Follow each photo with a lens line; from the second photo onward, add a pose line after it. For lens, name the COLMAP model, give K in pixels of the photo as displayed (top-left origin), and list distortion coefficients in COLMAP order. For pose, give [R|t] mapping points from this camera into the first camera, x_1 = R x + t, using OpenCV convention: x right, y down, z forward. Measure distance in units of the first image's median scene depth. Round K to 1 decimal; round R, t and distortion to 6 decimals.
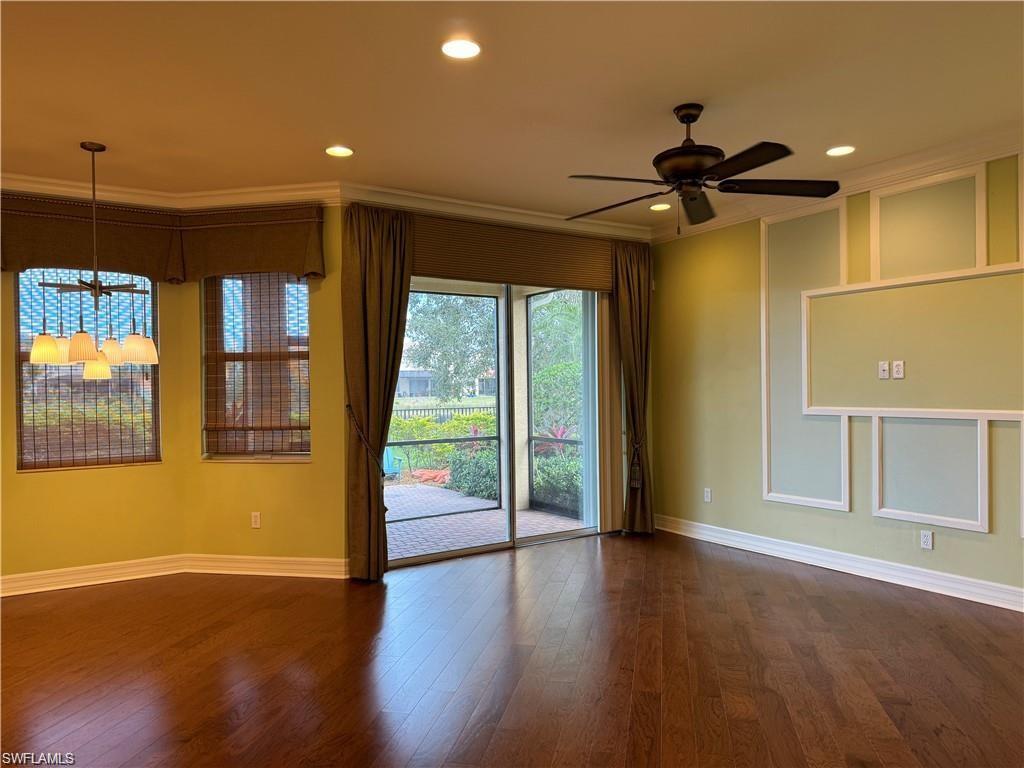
lens RADIAL K [[717.1, 0, 506.5], [0, 717.1, 390.1], [0, 0, 1]] dist [0.000920, -0.013247]
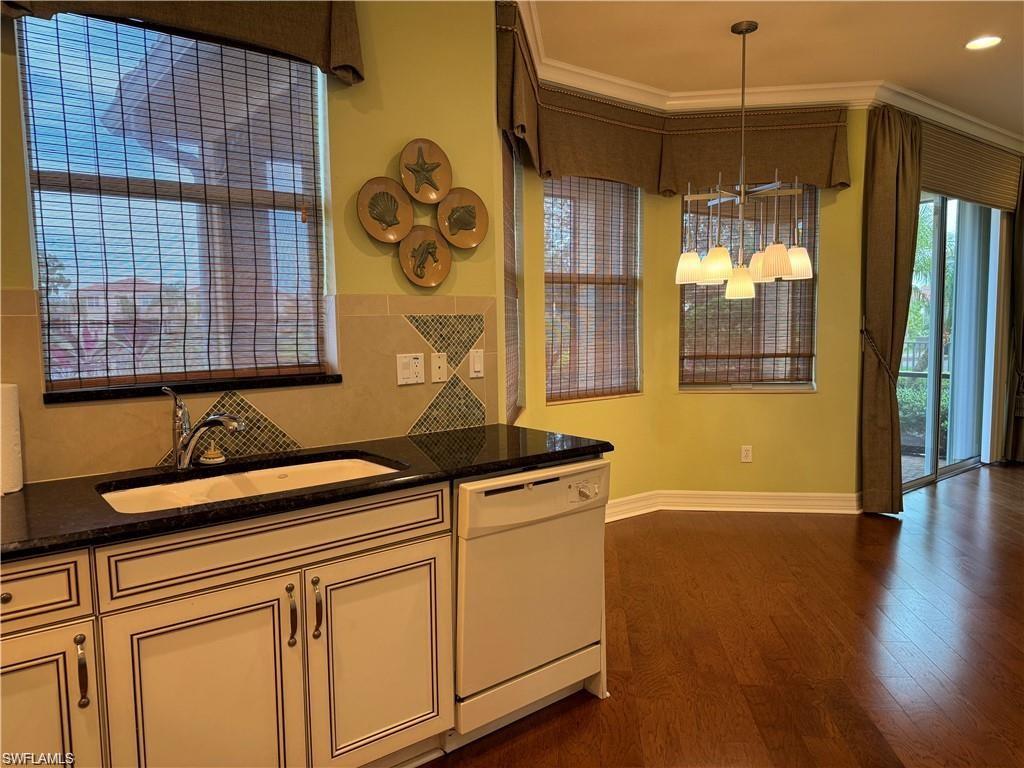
lens RADIAL K [[717.1, 0, 506.5], [0, 717.1, 390.1], [0, 0, 1]] dist [0.000920, -0.013247]
pose [[0.998576, -0.005827, 0.053033, -0.719748], [0.000658, 0.995287, 0.096972, 0.006808], [-0.053348, -0.096799, 0.993873, 0.092347]]
